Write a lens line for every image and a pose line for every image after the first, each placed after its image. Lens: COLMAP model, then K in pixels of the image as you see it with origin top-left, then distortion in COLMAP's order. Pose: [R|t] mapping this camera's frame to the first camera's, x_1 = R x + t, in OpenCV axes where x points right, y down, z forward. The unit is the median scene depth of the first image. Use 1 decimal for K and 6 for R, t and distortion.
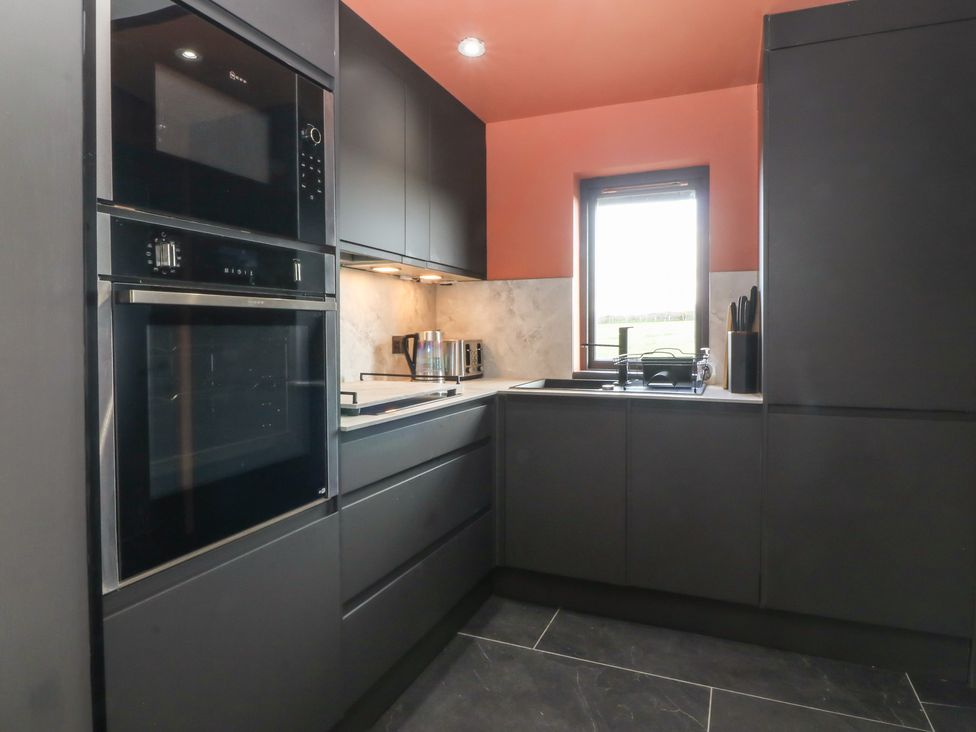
lens RADIAL K [[584.6, 0, 498.7], [0, 584.6, 336.0], [0, 0, 1]] dist [0.002045, -0.000666]
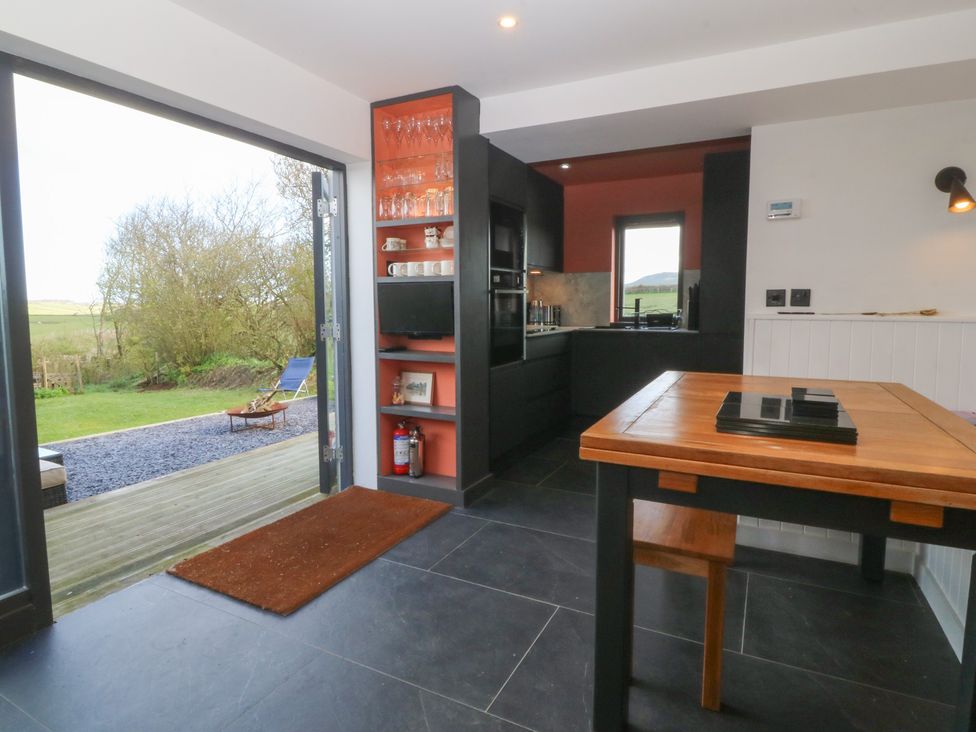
lens RADIAL K [[543.2, 0, 487.5], [0, 543.2, 348.7], [0, 0, 1]] dist [0.003541, -0.000527]
pose [[0.995648, 0.004395, -0.093090, -0.111262], [0.003249, 0.996643, 0.081805, 0.002039], [0.093137, -0.081751, 0.992291, -0.839003]]
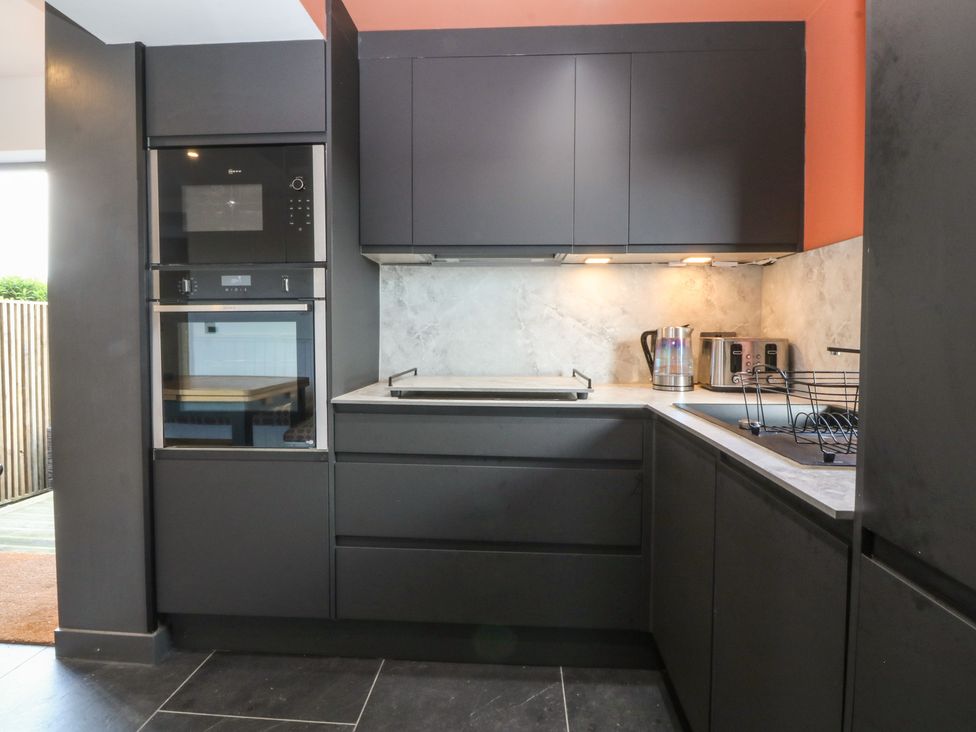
lens RADIAL K [[543.2, 0, 487.5], [0, 543.2, 348.7], [0, 0, 1]] dist [0.003541, -0.000527]
pose [[0.310450, 0.036402, -0.949893, 0.539409], [-0.009307, 0.999335, 0.035255, -0.002187], [0.950544, -0.002105, 0.310582, 0.522268]]
